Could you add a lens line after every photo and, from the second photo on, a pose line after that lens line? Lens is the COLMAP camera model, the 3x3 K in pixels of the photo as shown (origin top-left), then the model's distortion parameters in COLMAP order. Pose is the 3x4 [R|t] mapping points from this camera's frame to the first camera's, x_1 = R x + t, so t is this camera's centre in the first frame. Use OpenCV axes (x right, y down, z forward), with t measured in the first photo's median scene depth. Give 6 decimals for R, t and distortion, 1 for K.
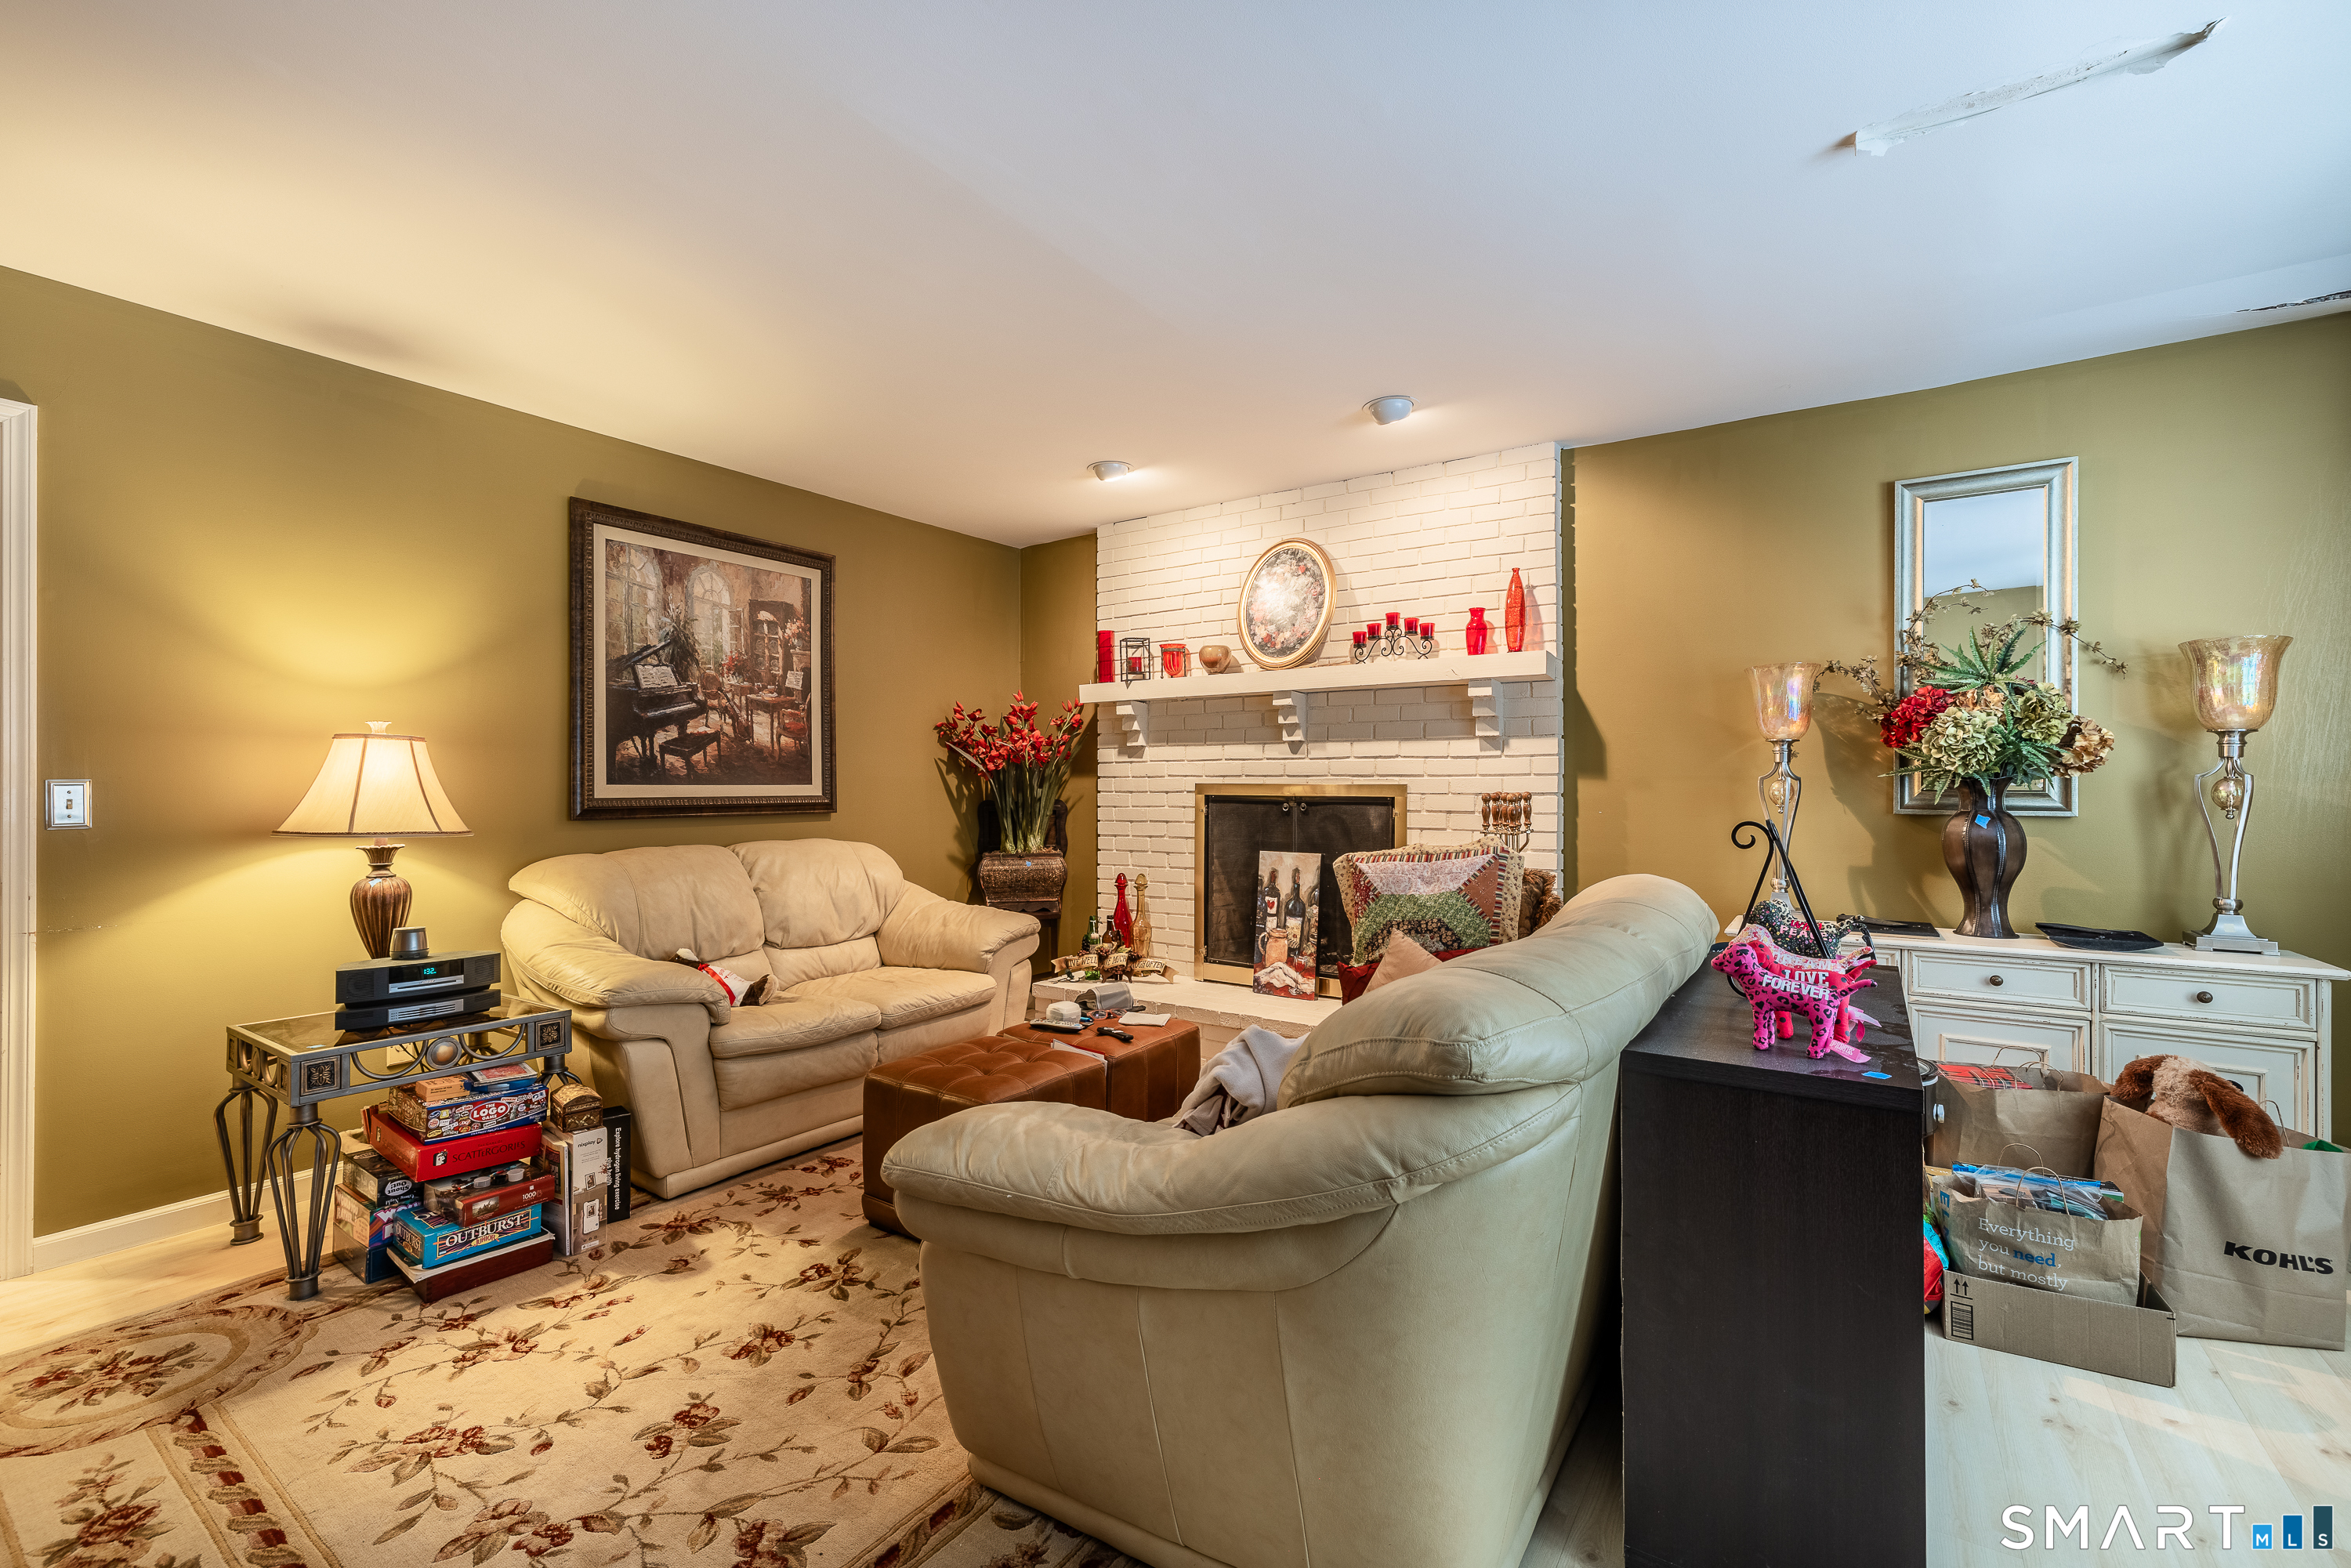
lens RADIAL K [[998.9, 0, 1173.6], [0, 998.9, 786.3], [0, 0, 1]] dist [0.004094, 0.000437]
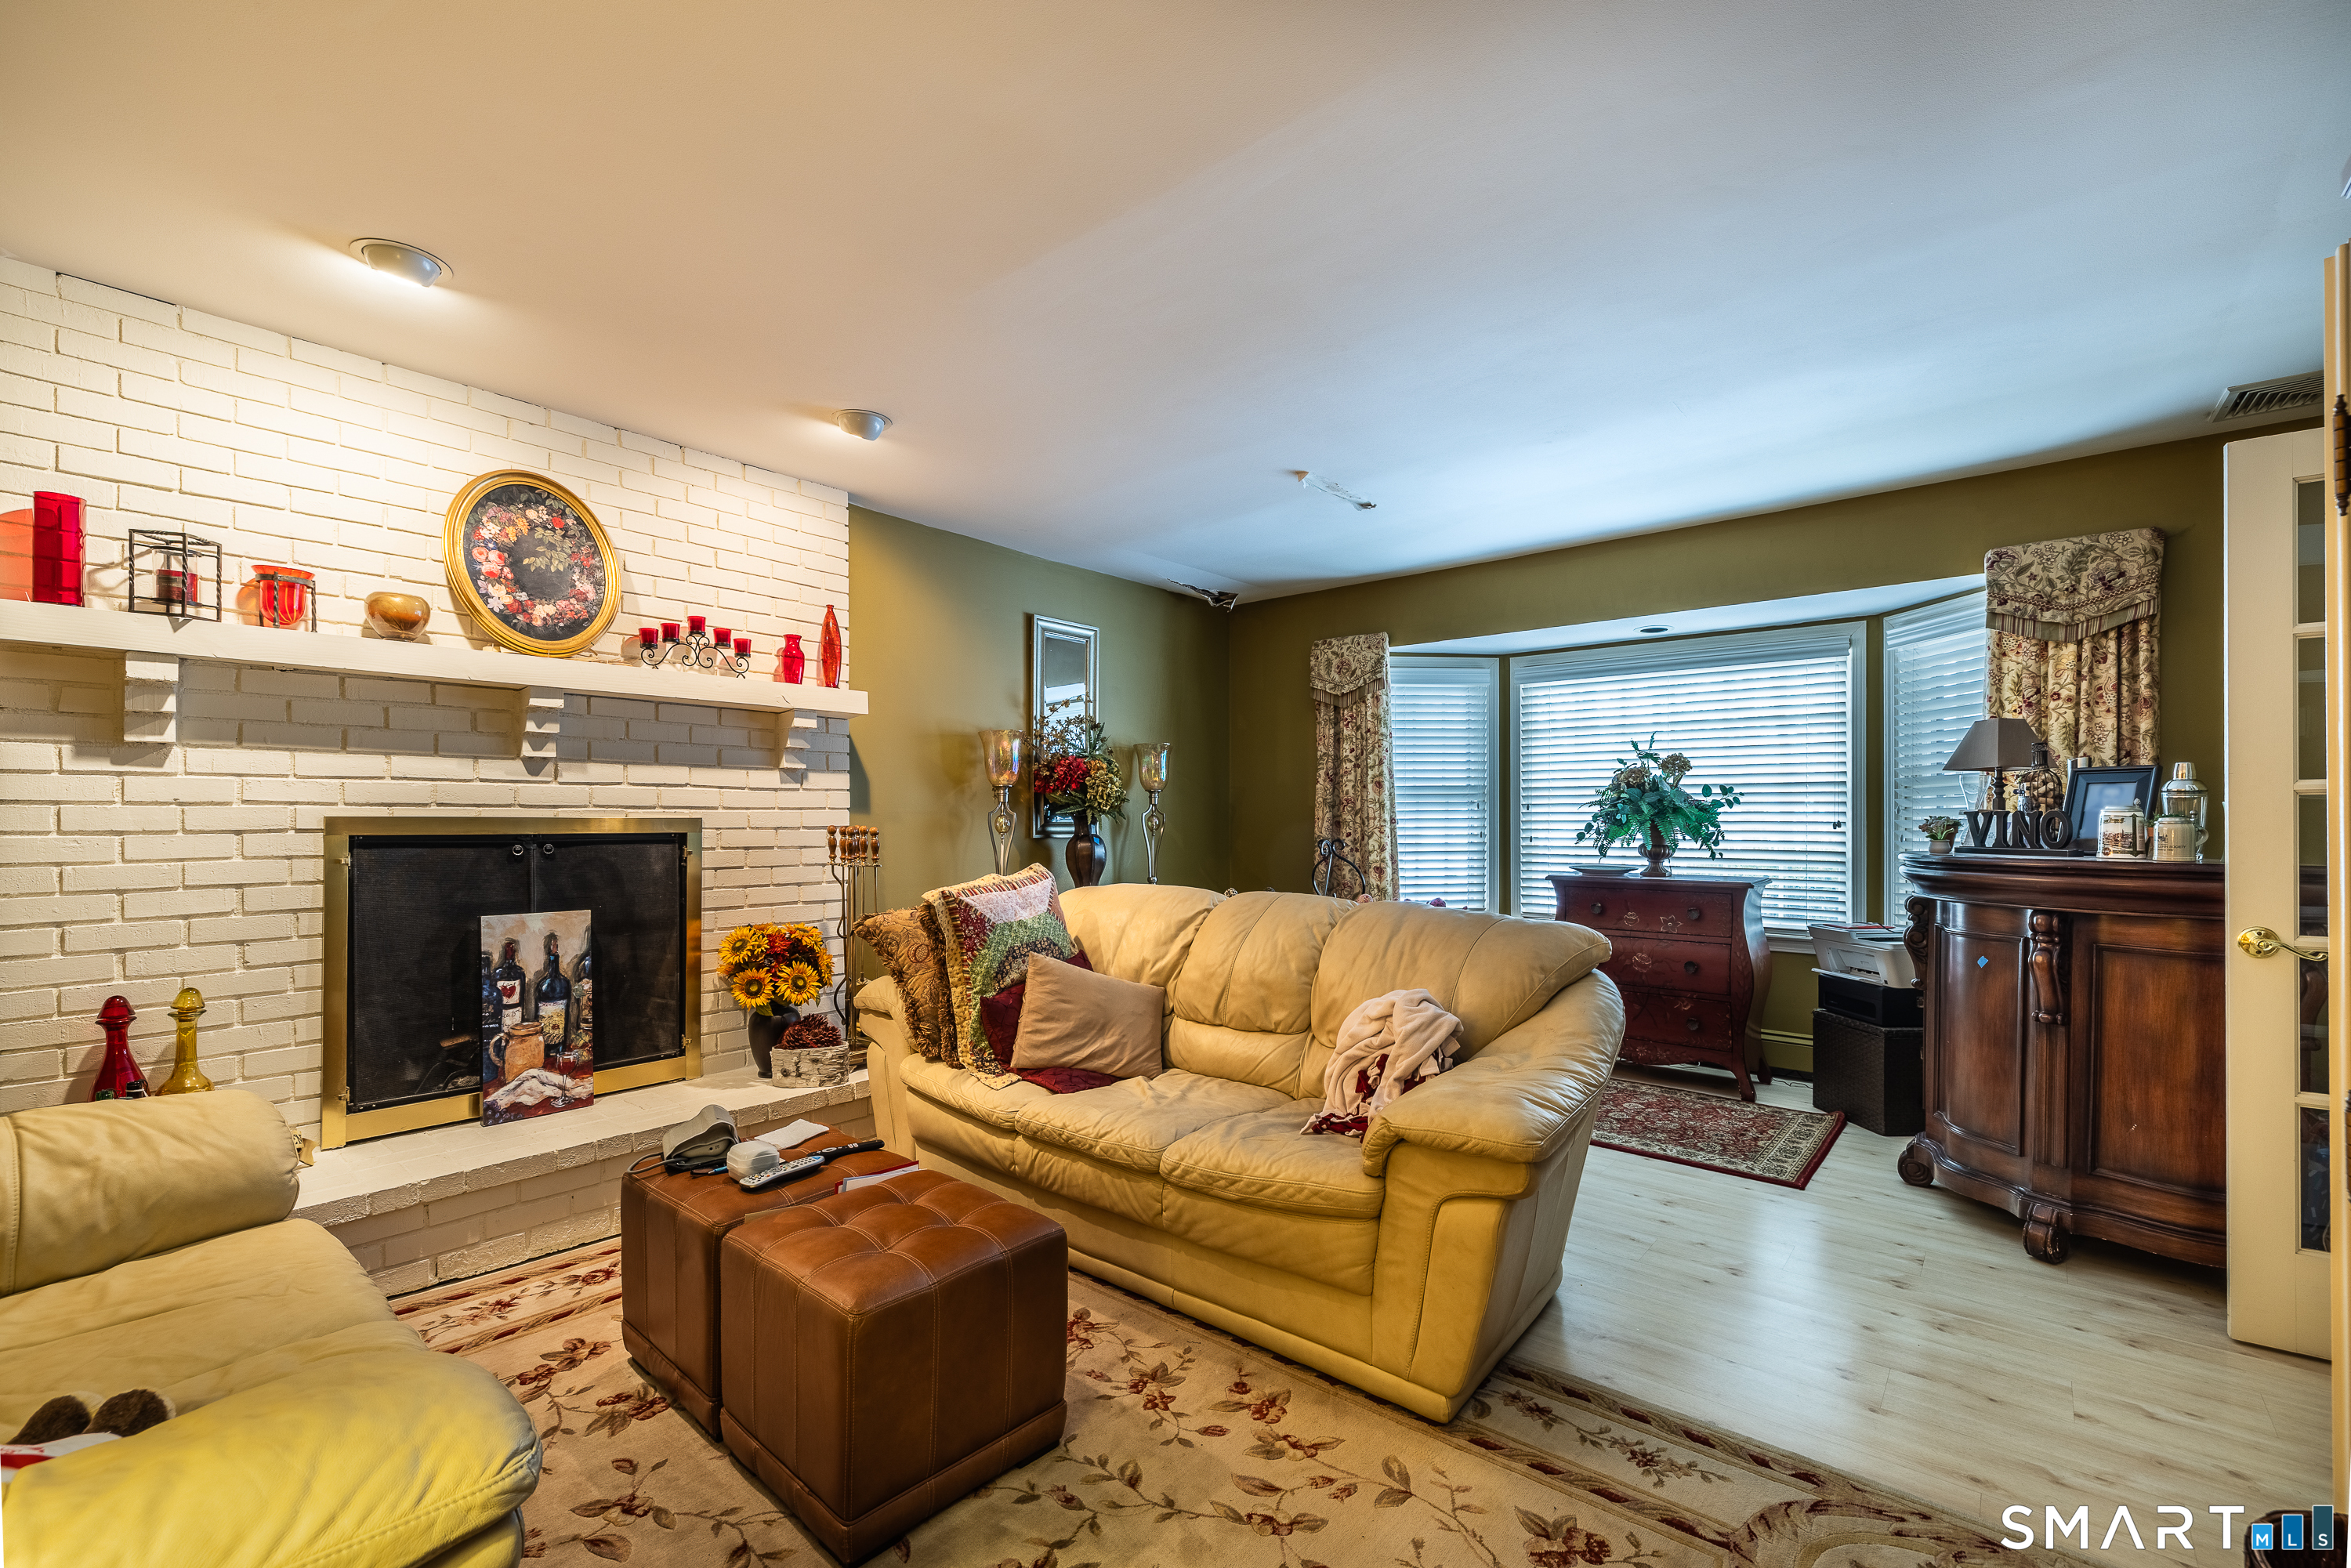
lens RADIAL K [[998.9, 0, 1173.7], [0, 998.9, 818.7], [0, 0, 1]] dist [0.004094, 0.000437]
pose [[0.109782, -0.003369, 0.993950, -0.552271], [-0.001470, 0.999993, 0.003552, -0.004505], [-0.993955, -0.001851, 0.109776, 0.474988]]
